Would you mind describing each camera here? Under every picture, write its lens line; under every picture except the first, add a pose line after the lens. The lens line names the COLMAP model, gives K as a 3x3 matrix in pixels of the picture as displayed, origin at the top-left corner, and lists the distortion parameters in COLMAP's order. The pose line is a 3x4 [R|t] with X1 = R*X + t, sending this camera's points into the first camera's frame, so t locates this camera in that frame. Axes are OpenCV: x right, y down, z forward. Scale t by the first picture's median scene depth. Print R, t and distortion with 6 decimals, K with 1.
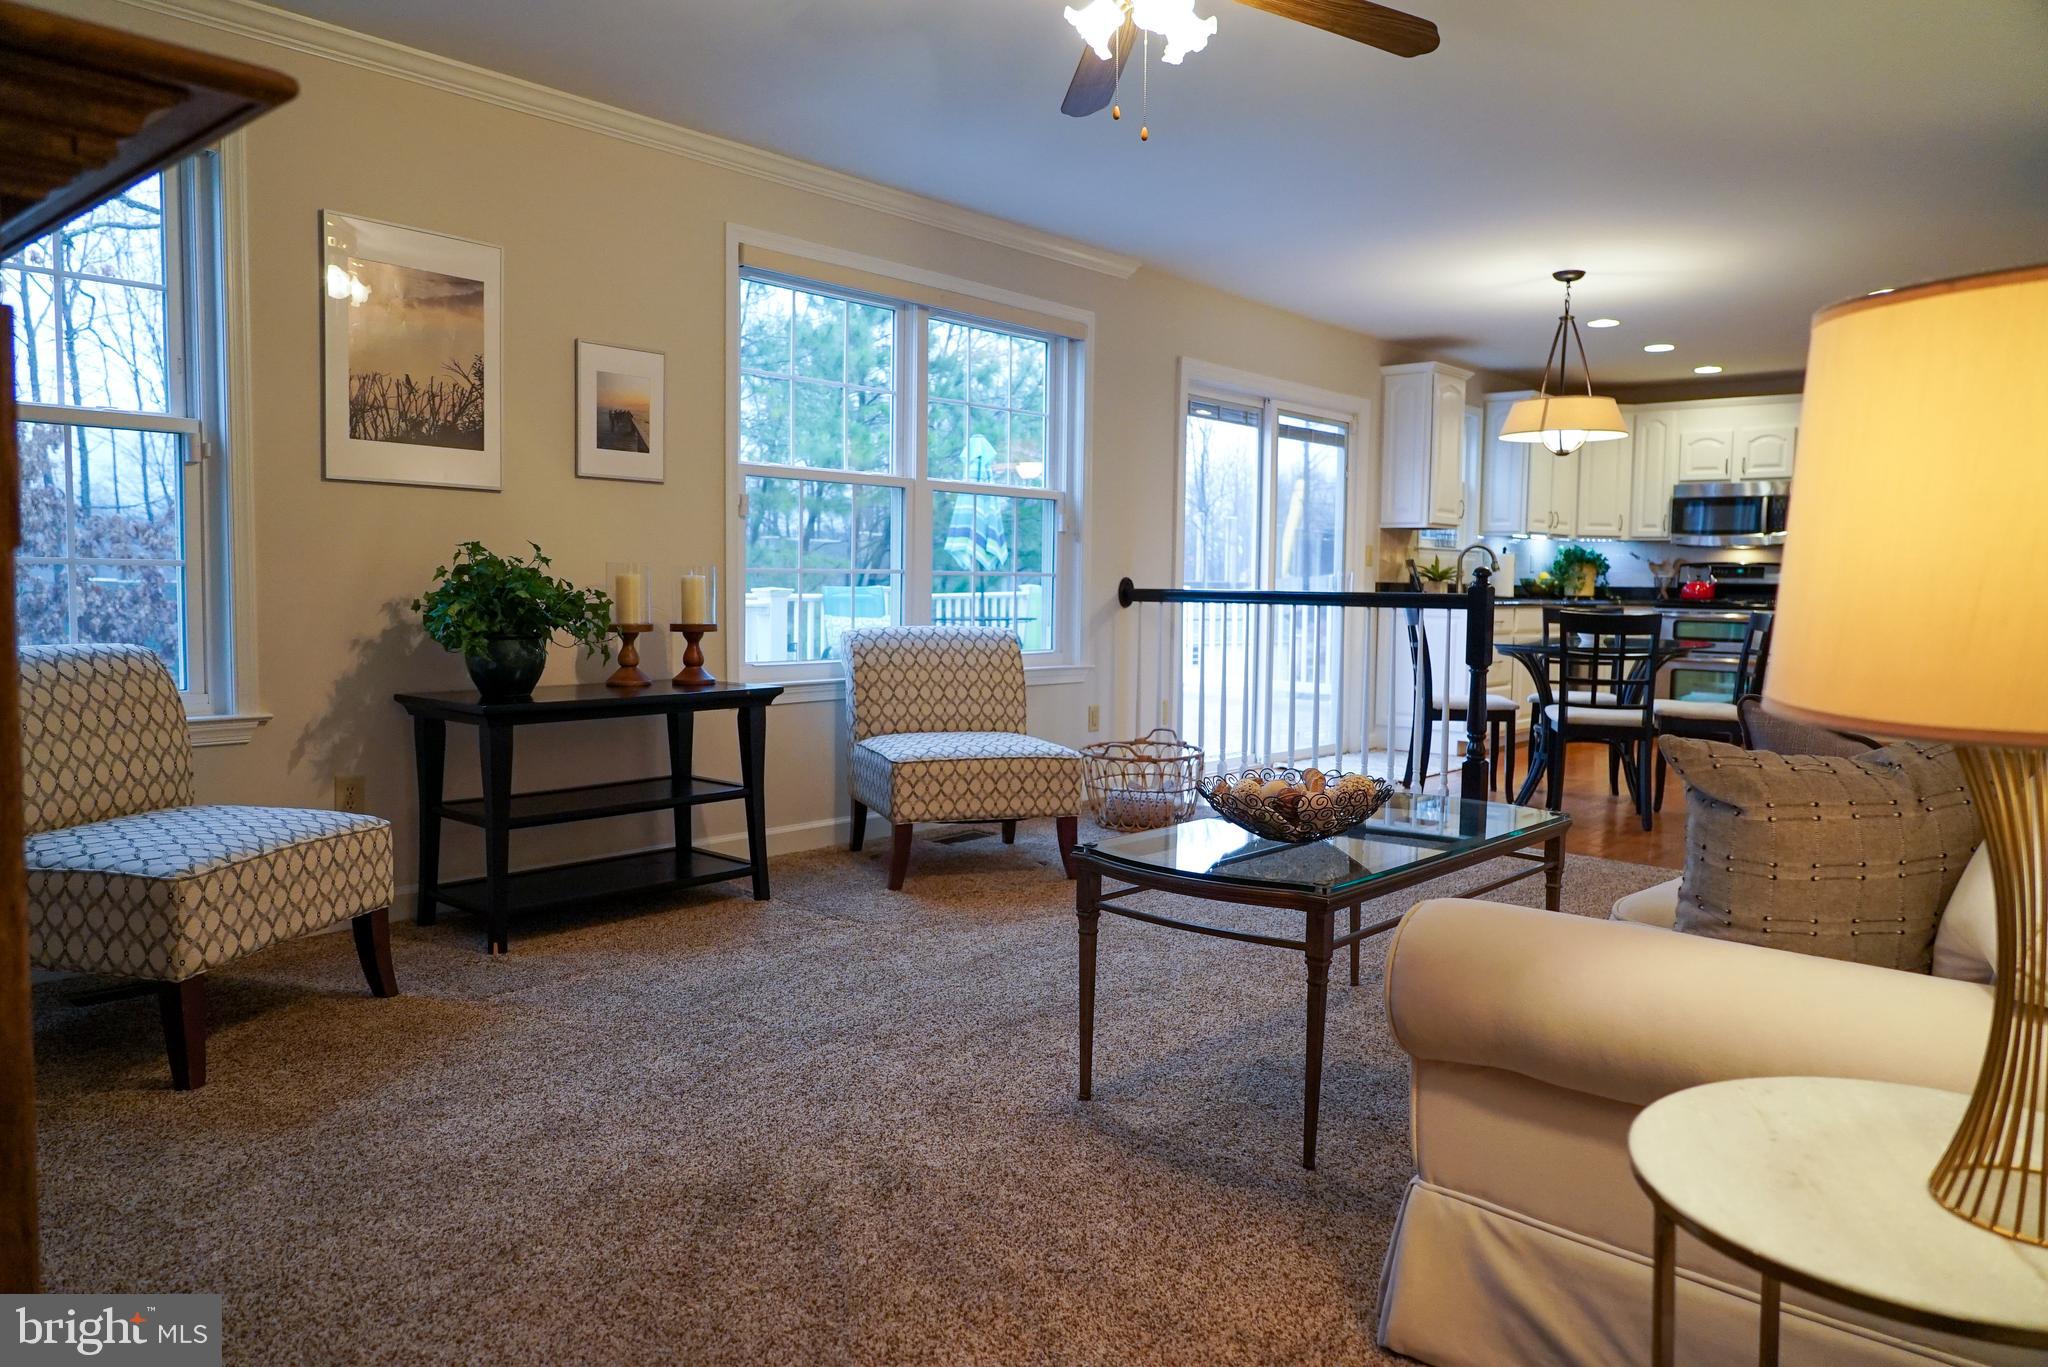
lens RADIAL K [[1380.7, 0, 1024.0], [0, 1380.7, 683.5], [0, 0, 1]] dist [-0.034758, 0.004025]
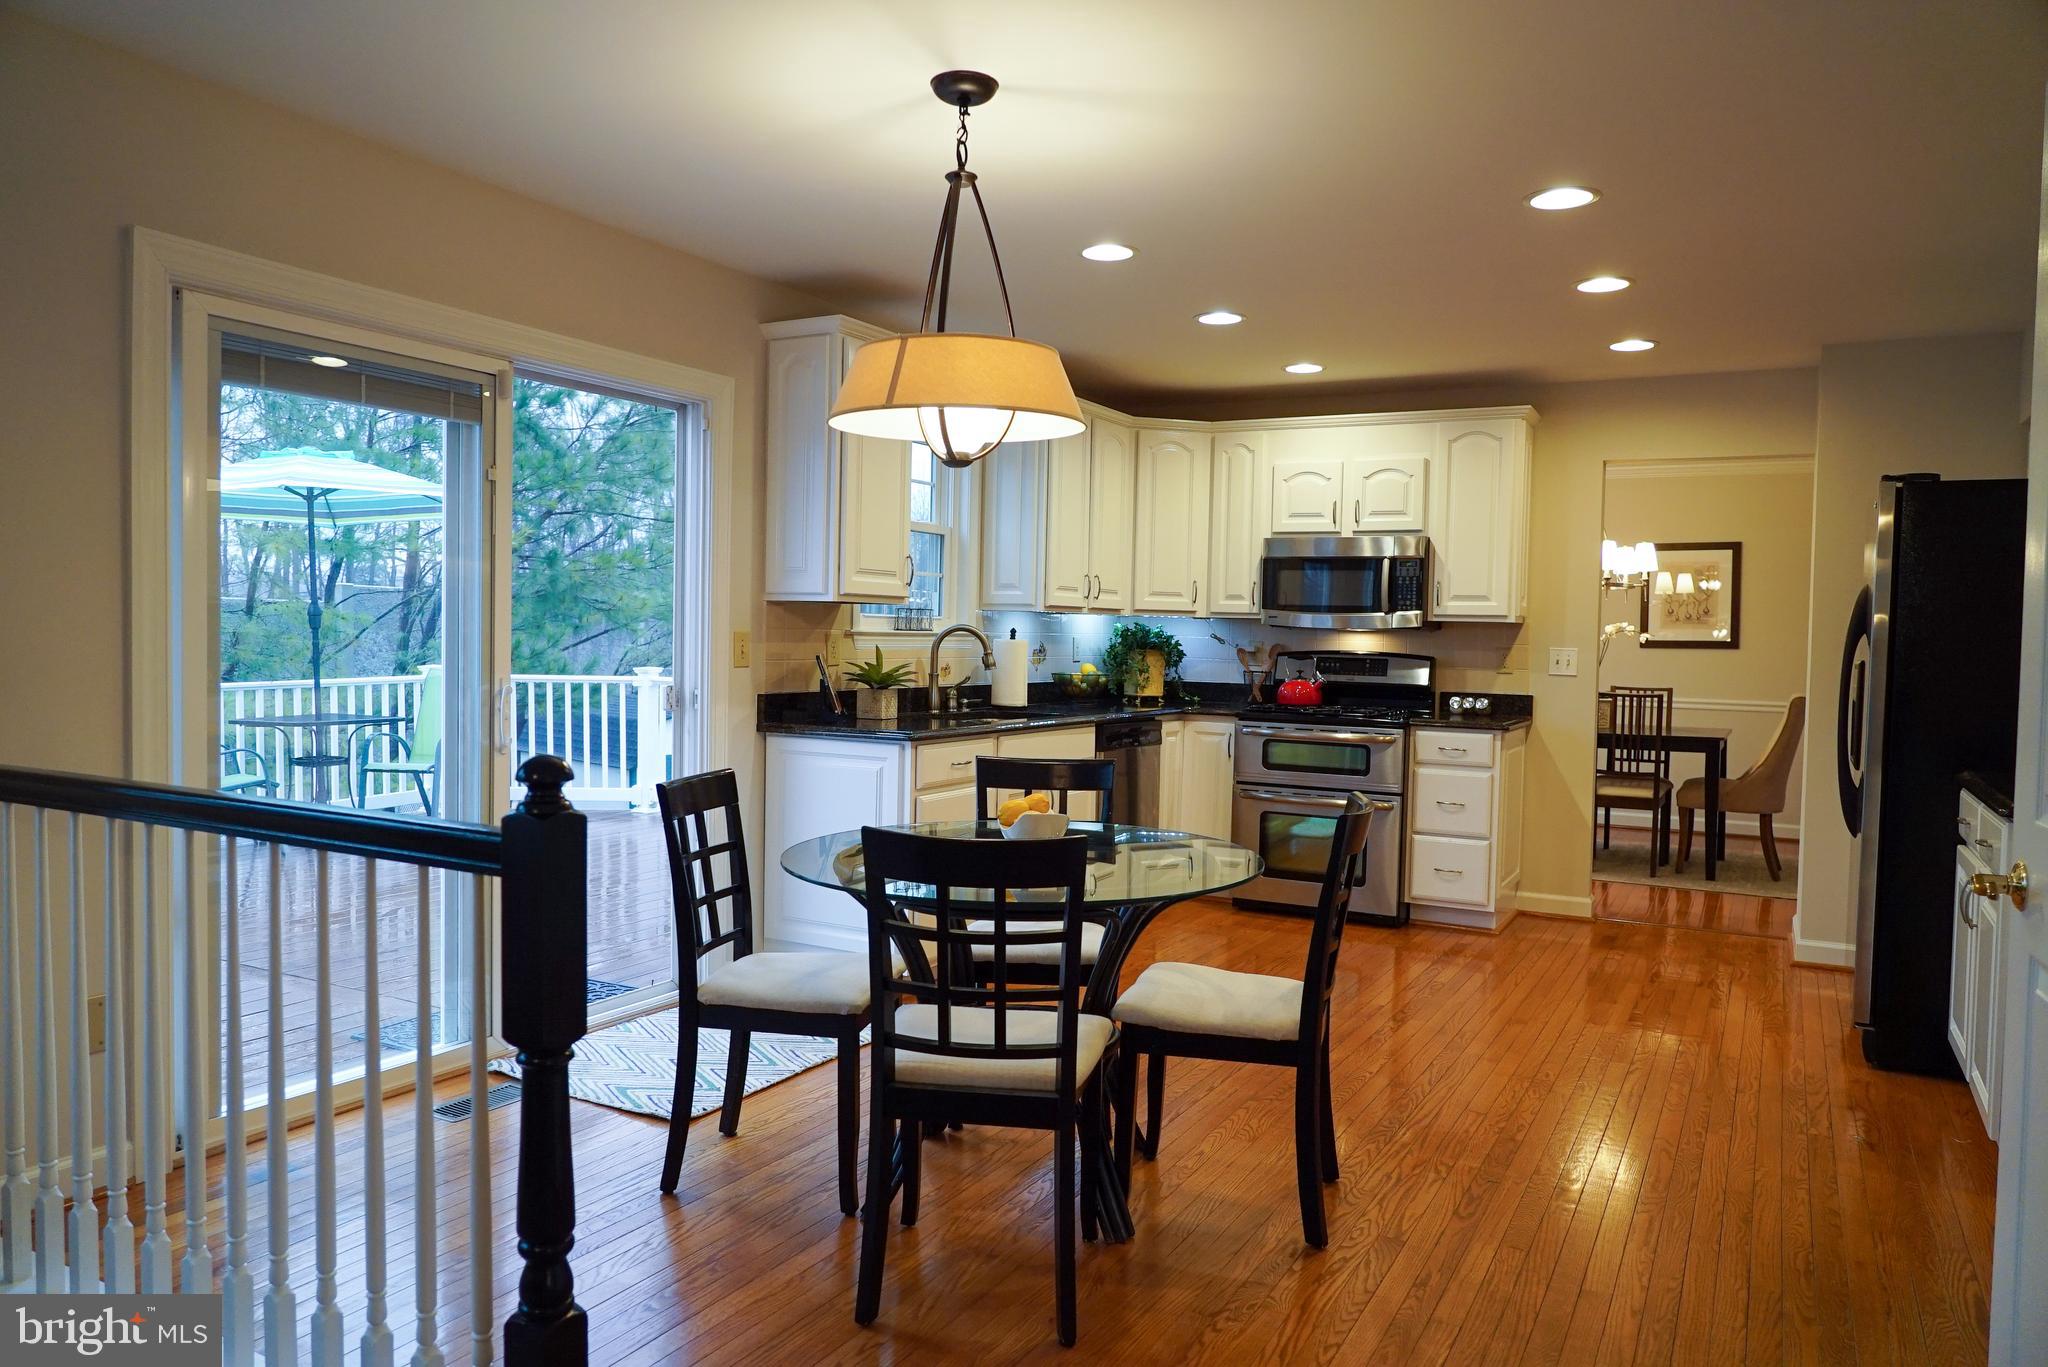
lens RADIAL K [[1381.4, 0, 1024.0], [0, 1381.4, 683.5], [0, 0, 1]] dist [-0.019588, 0.004262]
pose [[0.976110, -0.000409, 0.217275, 0.213147], [0.008175, 0.999359, -0.034844, -0.050861], [-0.217121, 0.035788, 0.975488, 0.364343]]
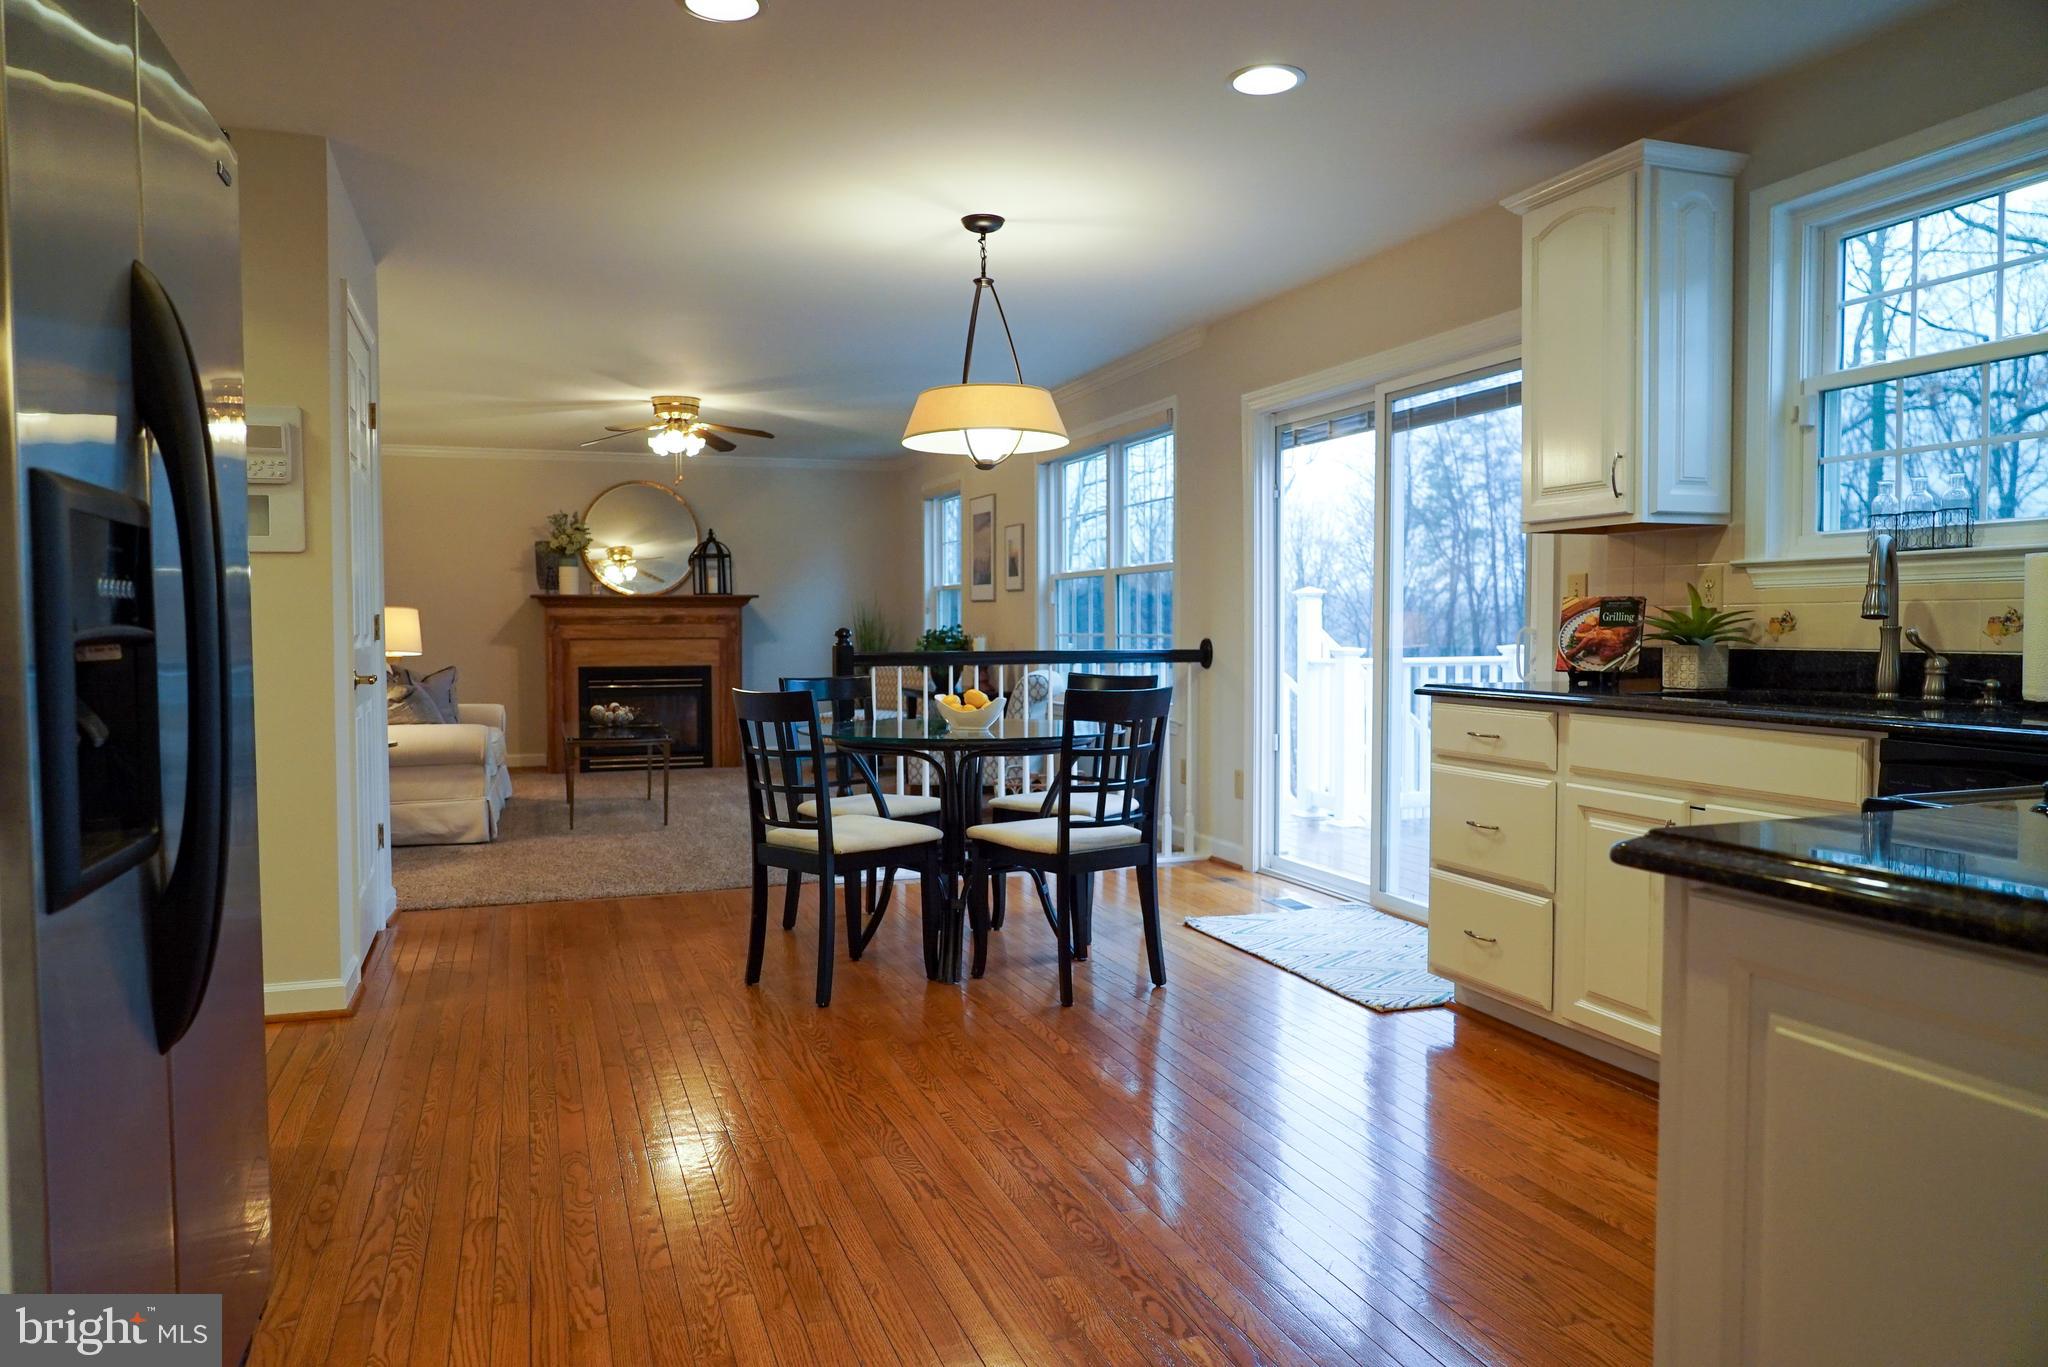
lens RADIAL K [[1380.7, 0, 1024.0], [0, 1380.7, 683.5], [0, 0, 1]] dist [-0.034758, 0.004025]
pose [[-0.475624, 0.023733, -0.879328, 0.642819], [-0.064017, 0.996051, 0.061510, -0.059425], [0.877316, 0.085548, -0.472227, 0.853399]]
